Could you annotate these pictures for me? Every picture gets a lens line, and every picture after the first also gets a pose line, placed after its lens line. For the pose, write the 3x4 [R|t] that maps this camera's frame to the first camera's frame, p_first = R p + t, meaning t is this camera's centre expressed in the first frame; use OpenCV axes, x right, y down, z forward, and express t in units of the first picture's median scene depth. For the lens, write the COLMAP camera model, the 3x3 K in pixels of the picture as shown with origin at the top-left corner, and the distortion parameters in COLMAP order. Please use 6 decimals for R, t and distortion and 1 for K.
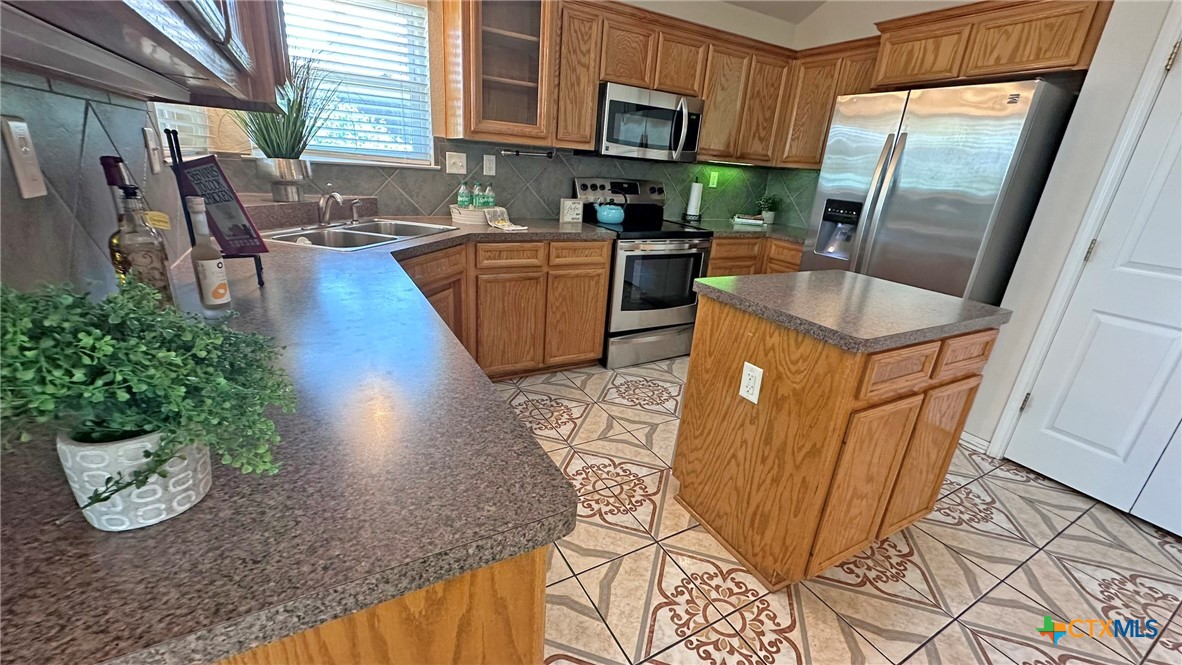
lens RADIAL K [[473.0, 0, 592.0], [0, 473.0, 329.3], [0, 0, 1]] dist [-0.002496, 0.001331]
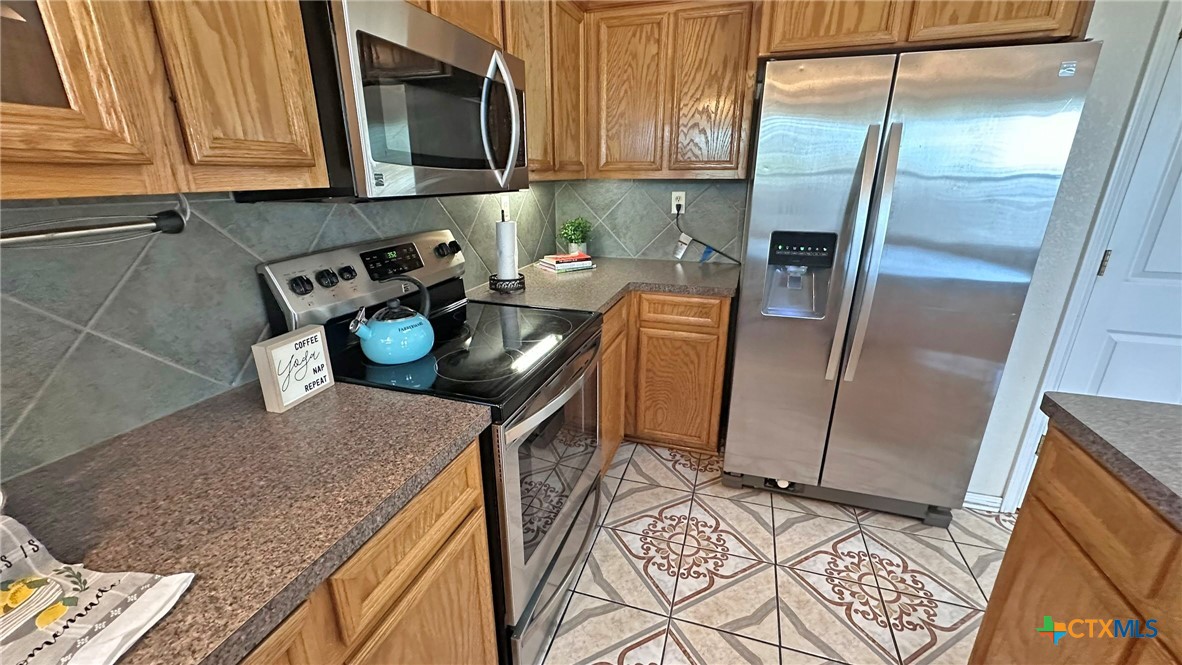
lens RADIAL K [[473.0, 0, 584.5], [0, 473.0, 331.6], [0, 0, 1]] dist [-0.002496, 0.001331]
pose [[0.741064, -0.279419, 0.610531, -0.091421], [0.274863, 0.955860, 0.103834, -0.256928], [-0.612596, 0.090865, 0.785156, 0.613761]]
